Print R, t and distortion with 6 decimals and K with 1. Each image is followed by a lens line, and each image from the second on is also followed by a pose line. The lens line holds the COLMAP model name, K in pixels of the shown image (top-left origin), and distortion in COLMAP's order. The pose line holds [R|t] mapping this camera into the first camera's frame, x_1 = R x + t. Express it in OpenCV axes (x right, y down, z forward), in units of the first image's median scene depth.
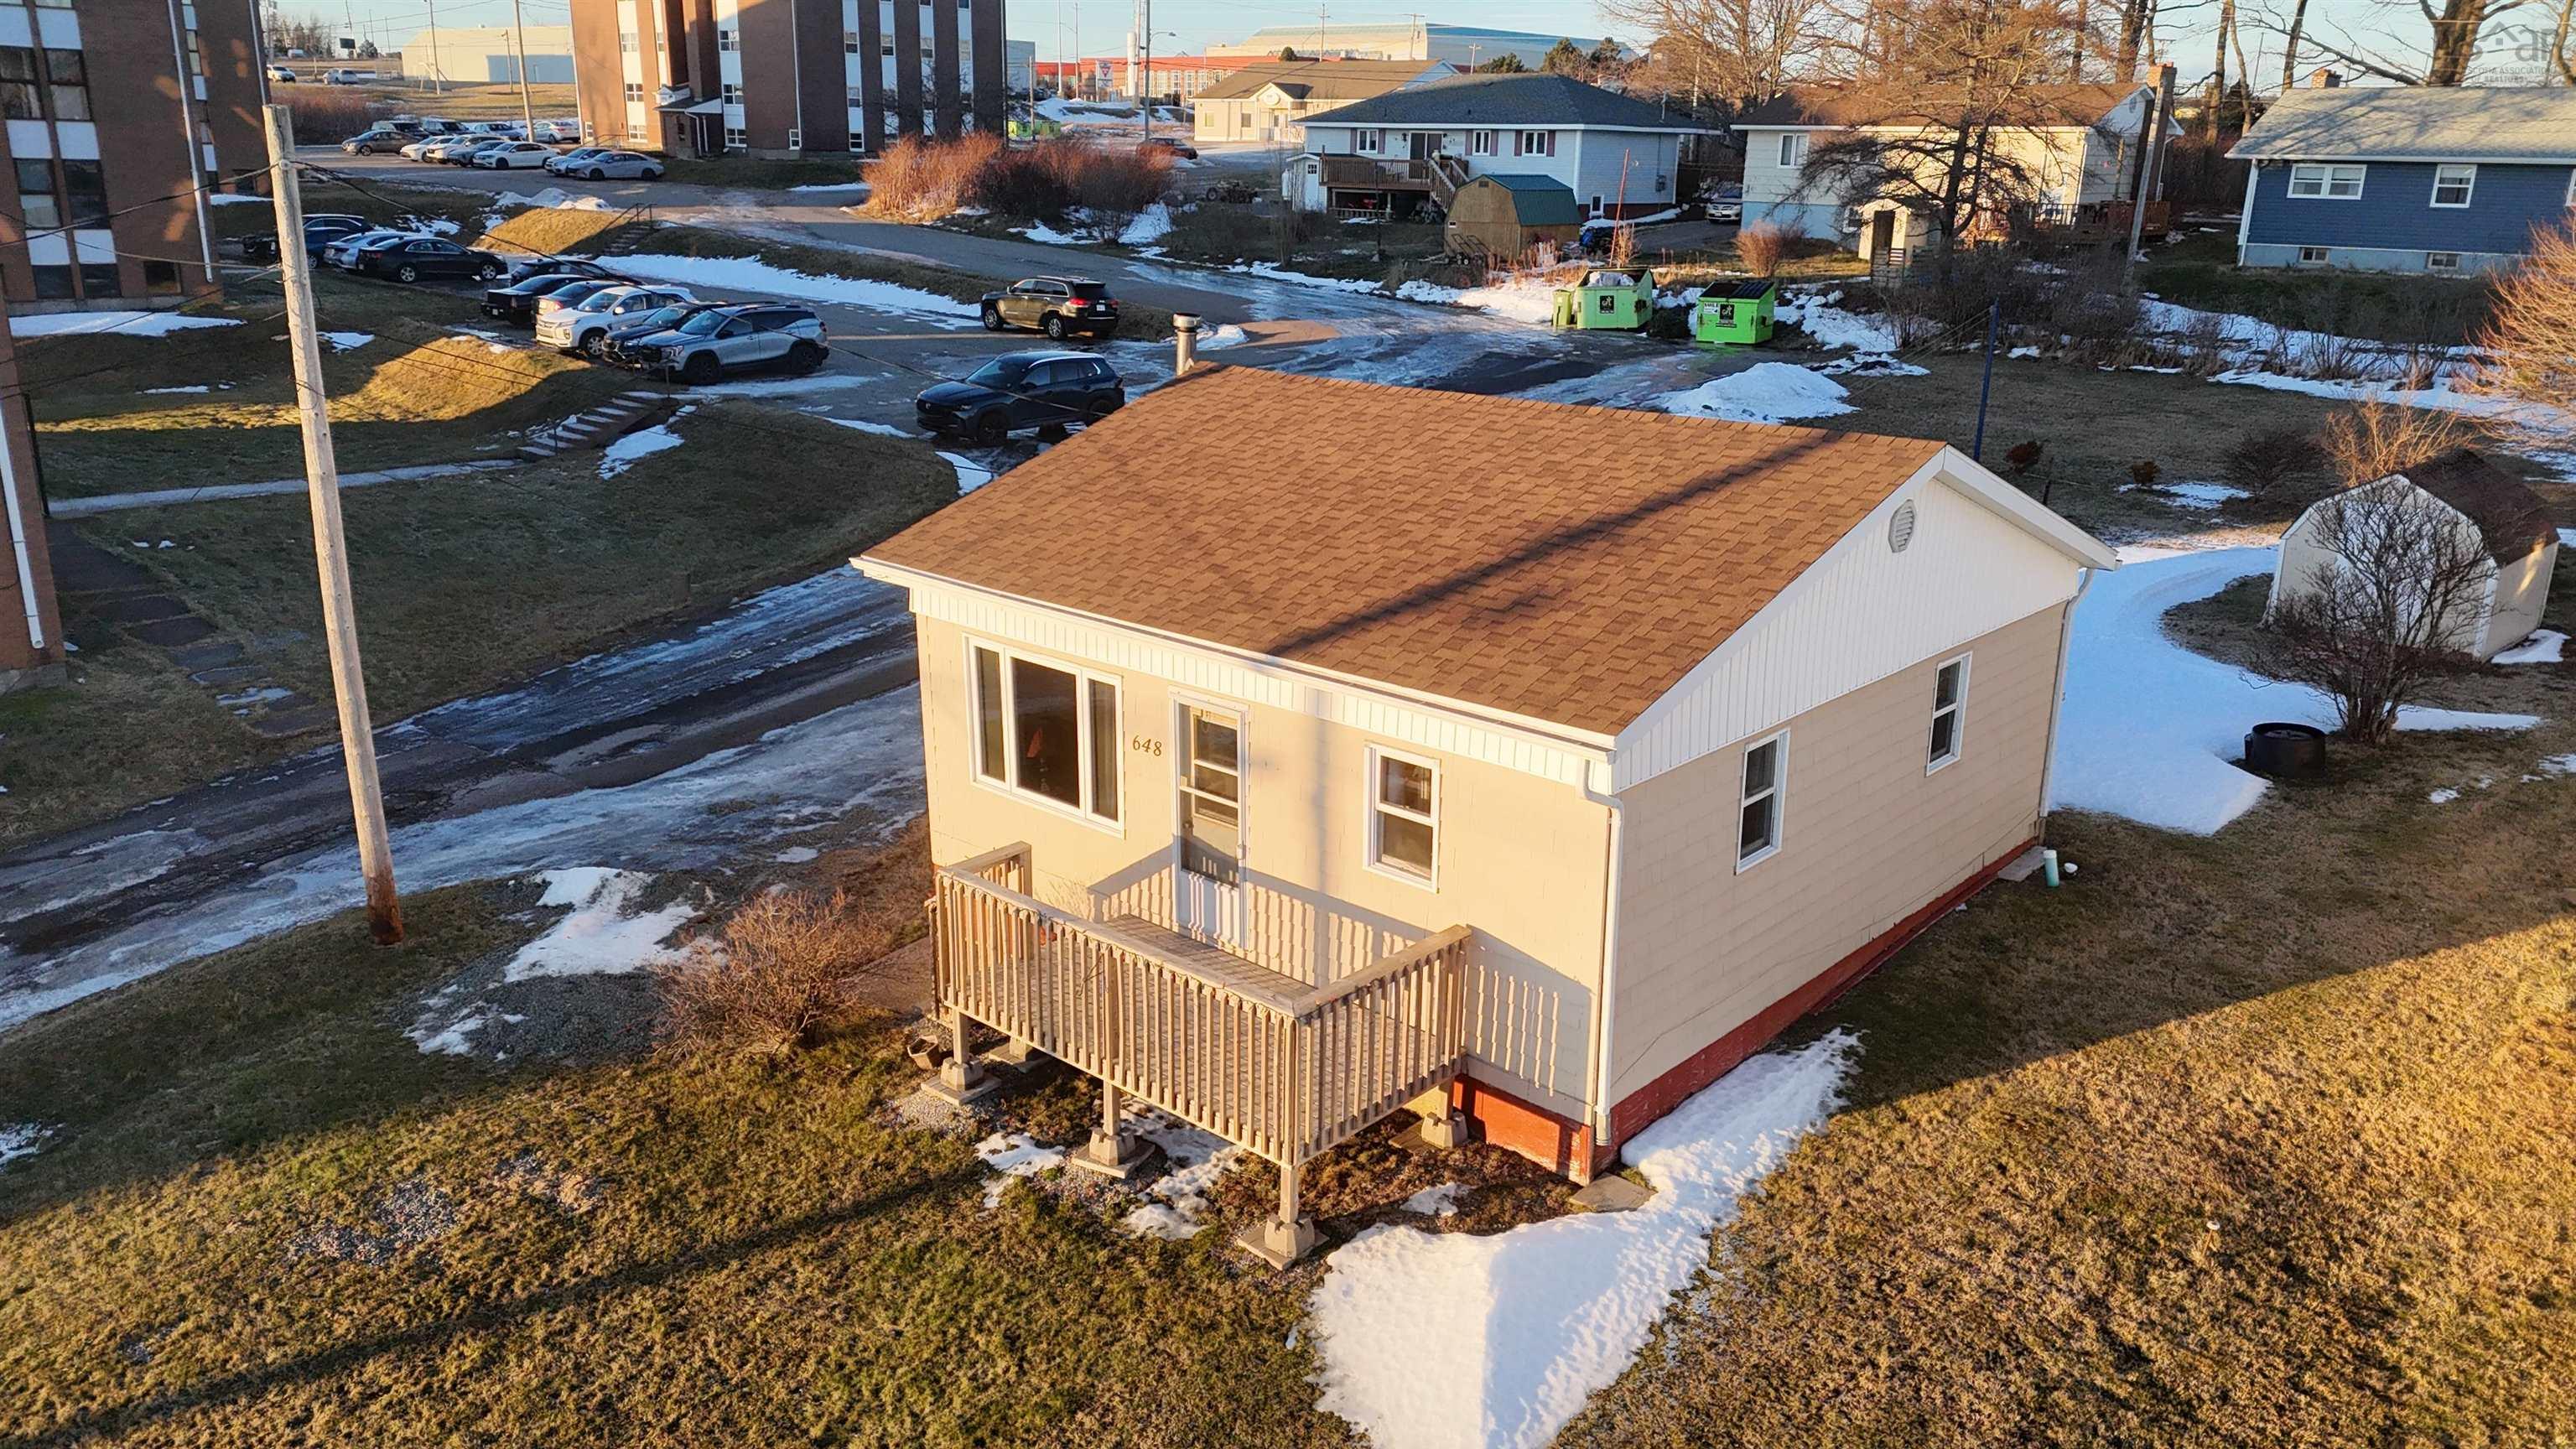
lens RADIAL K [[1878.3, 0, 1303.4], [0, 1878.3, 711.7], [0, 0, 1]] dist [0.091109, -0.092657]
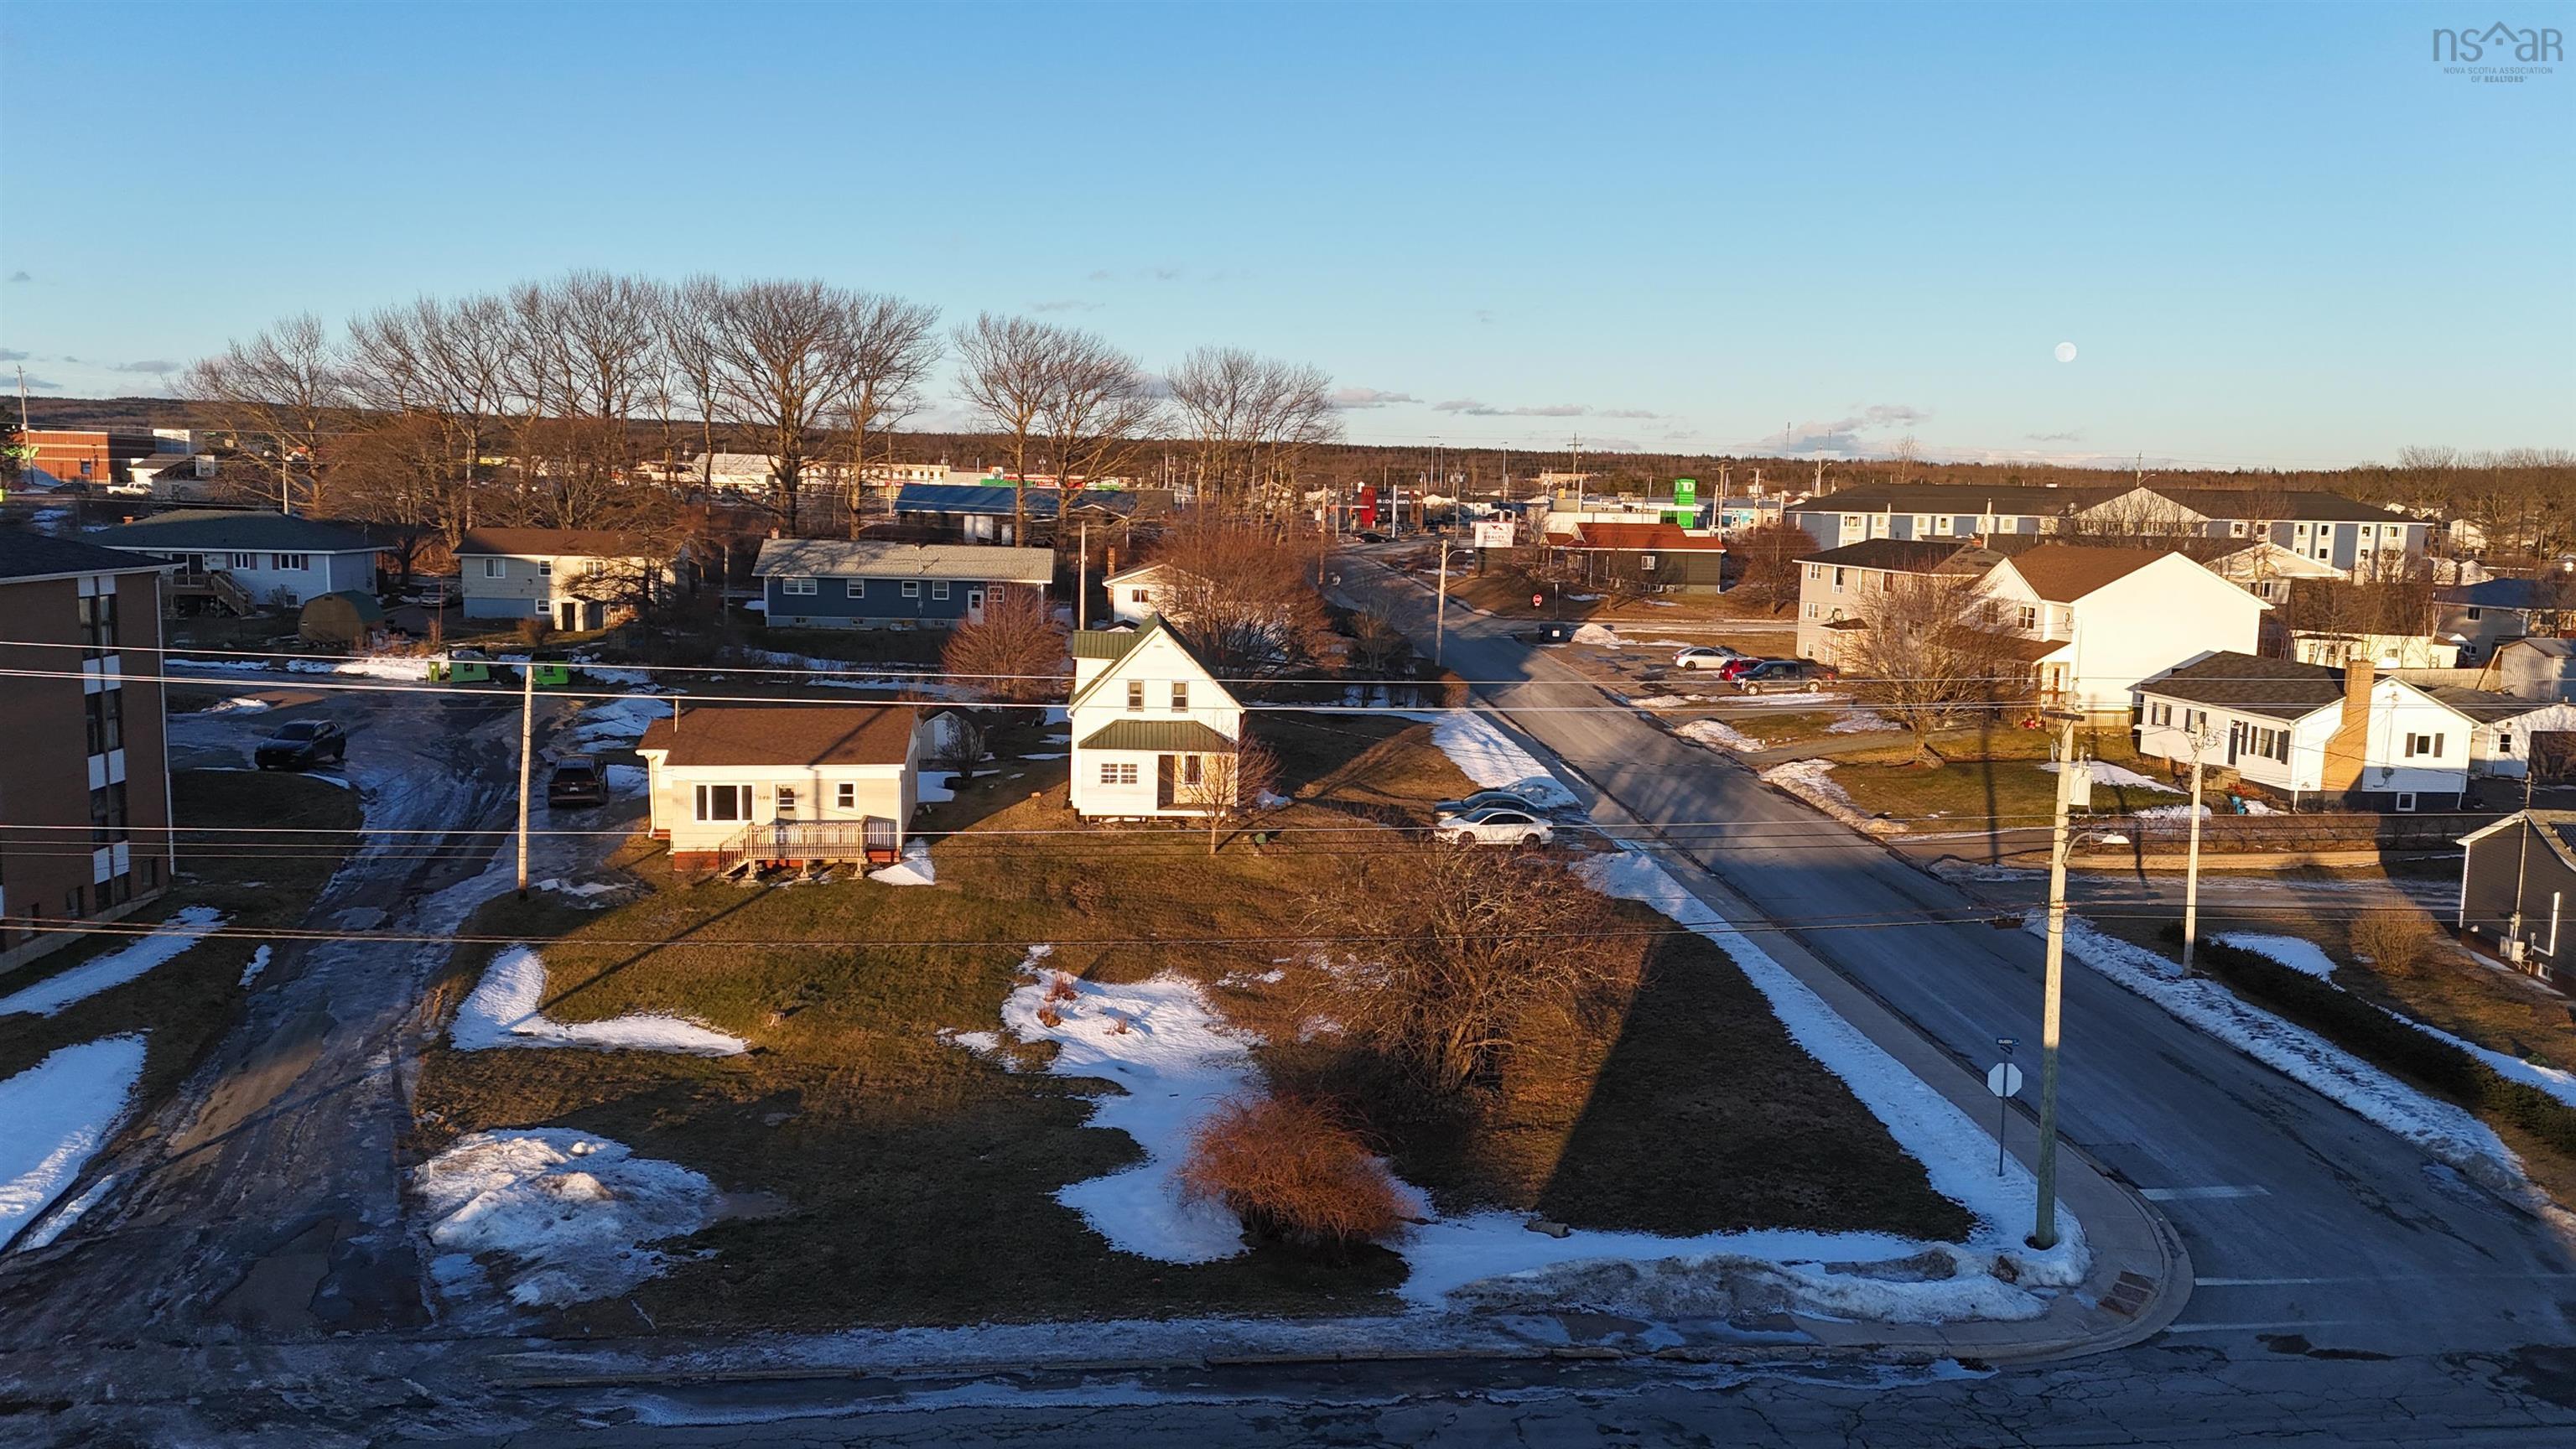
lens RADIAL K [[1878.3, 0, 1303.4], [0, 1878.3, 711.7], [0, 0, 1]] dist [0.091109, -0.092657]
pose [[0.656432, -0.098205, 0.747966, -2.082109], [0.210126, 0.976054, -0.056259, 0.274045], [-0.724530, 0.194098, 0.661349, -2.295866]]
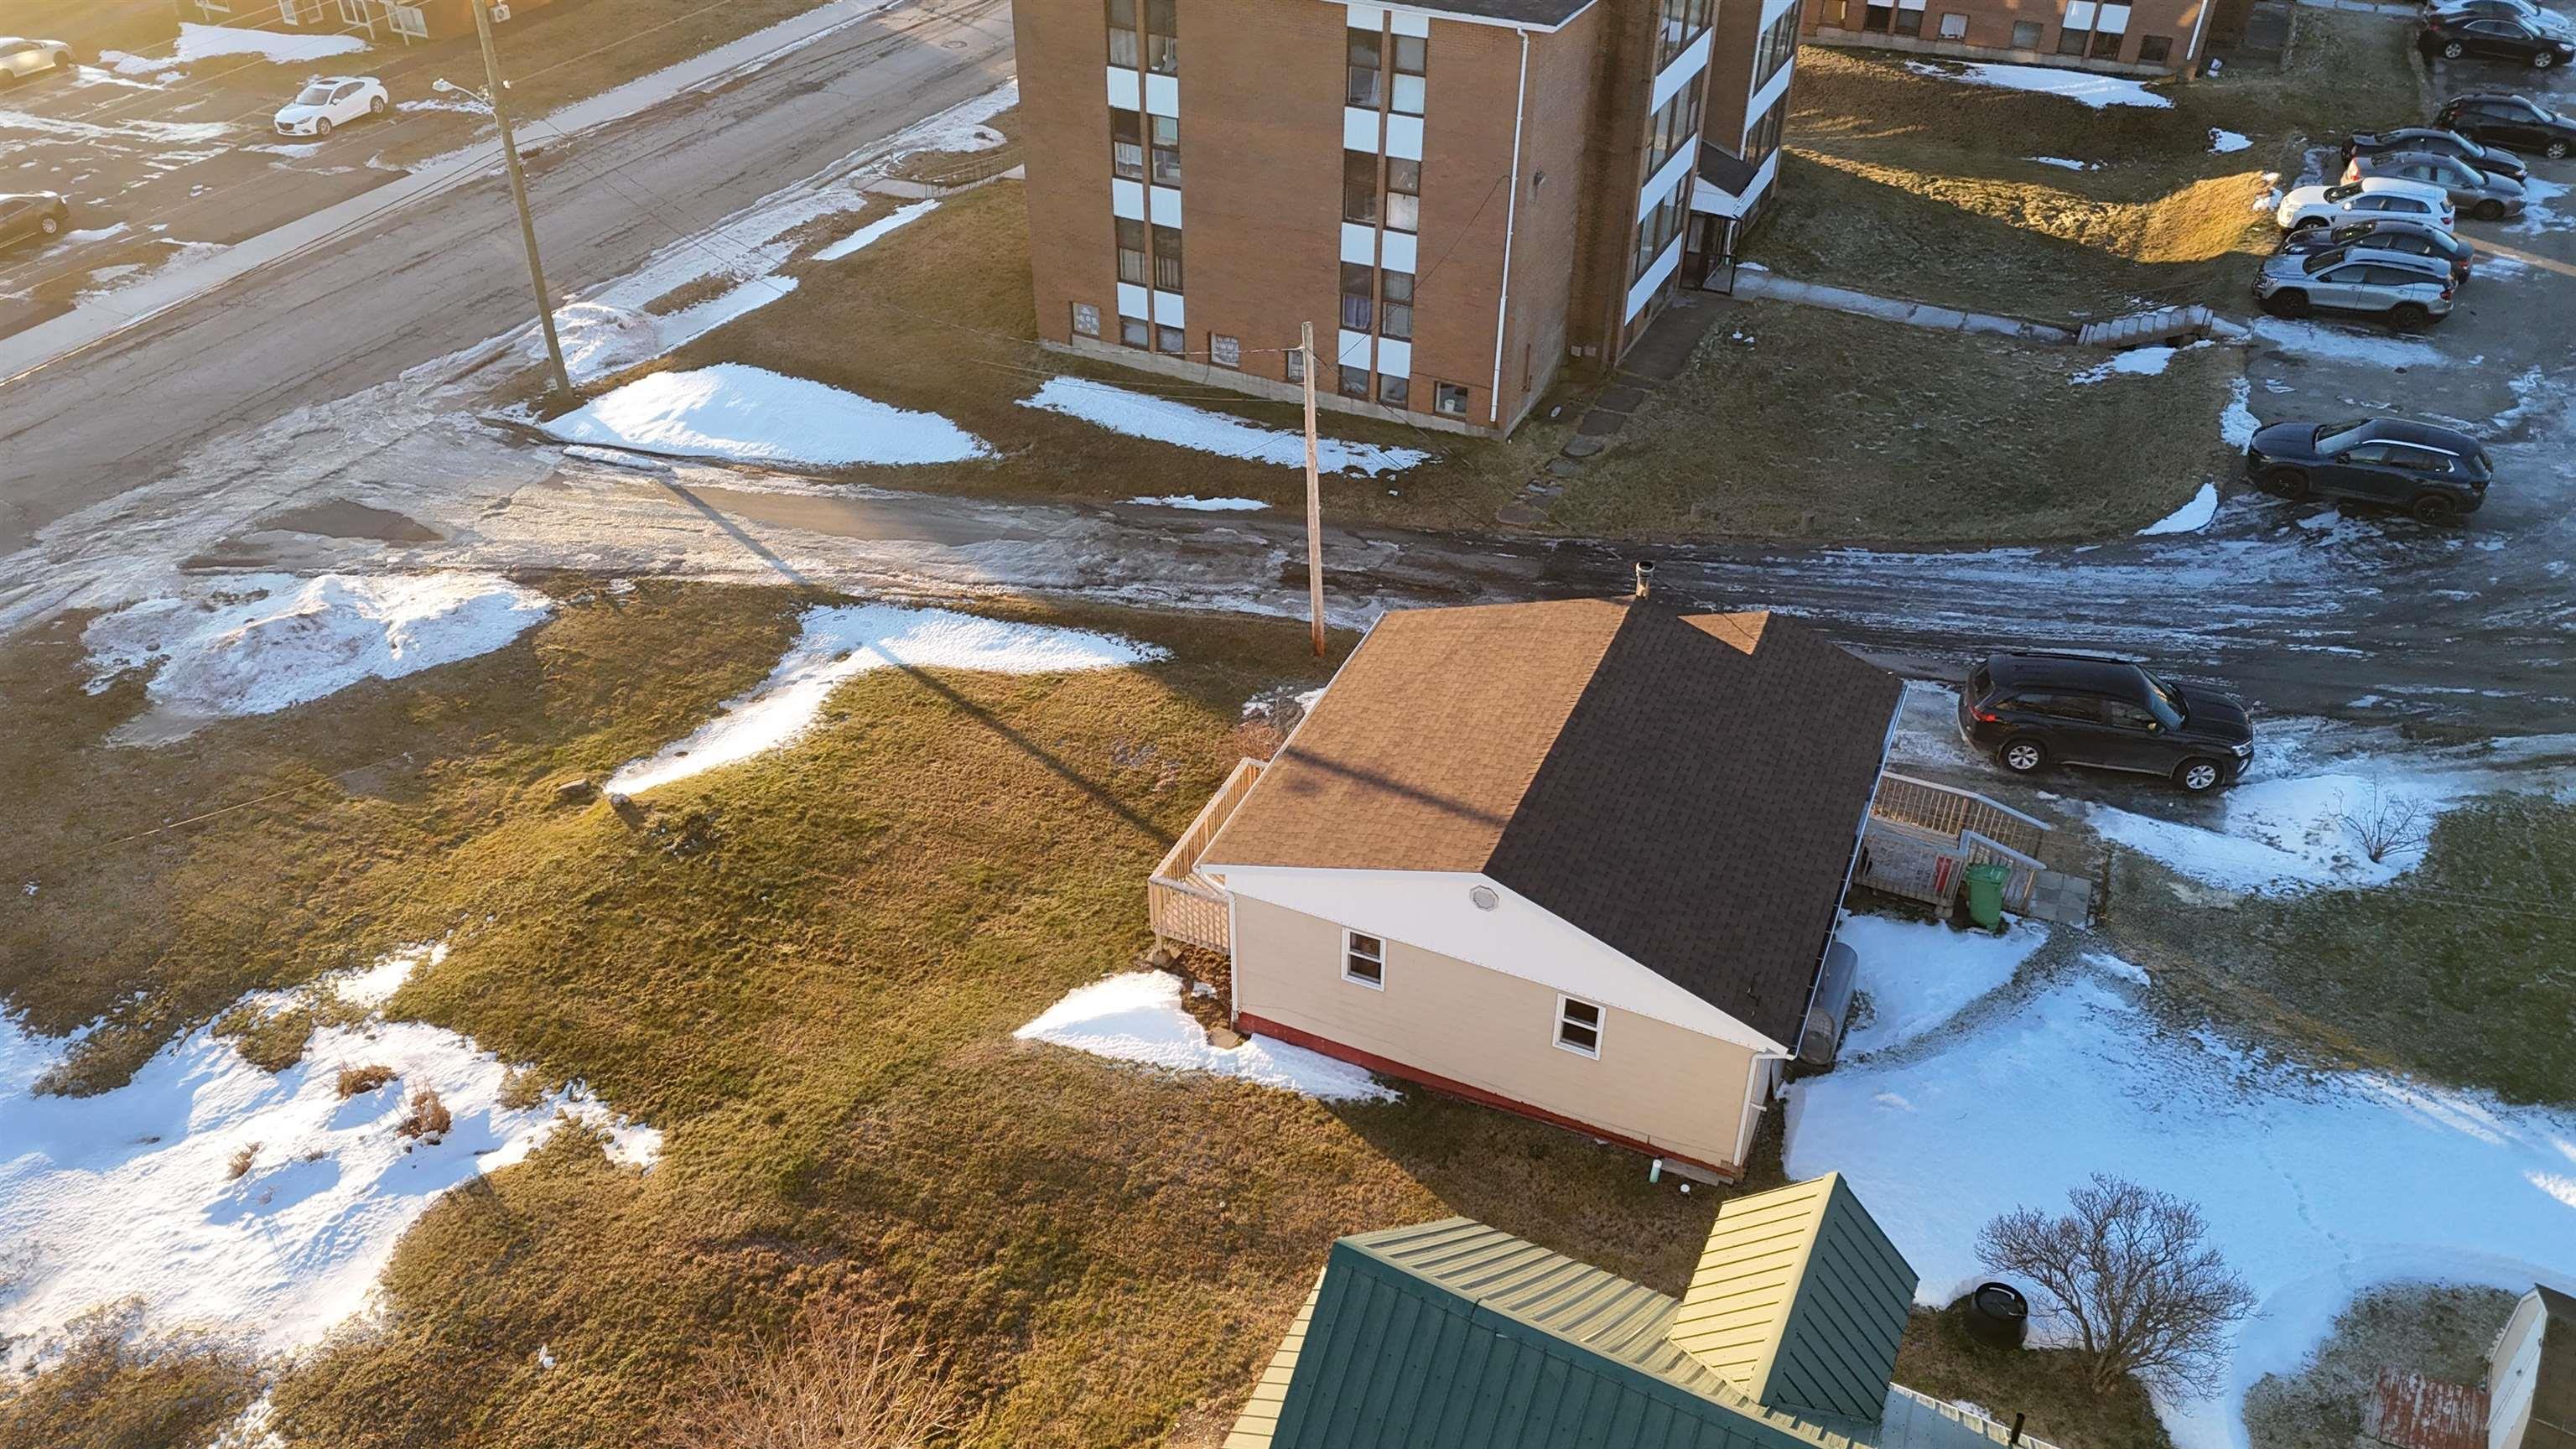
lens RADIAL K [[1878.3, 0, 1303.4], [0, 1878.3, 711.7], [0, 0, 1]] dist [0.091109, -0.092657]
pose [[0.303316, 0.531765, -0.790712, 1.311675], [-0.276003, 0.843261, 0.461231, -0.846974], [0.912043, 0.078340, 0.402543, 0.109777]]
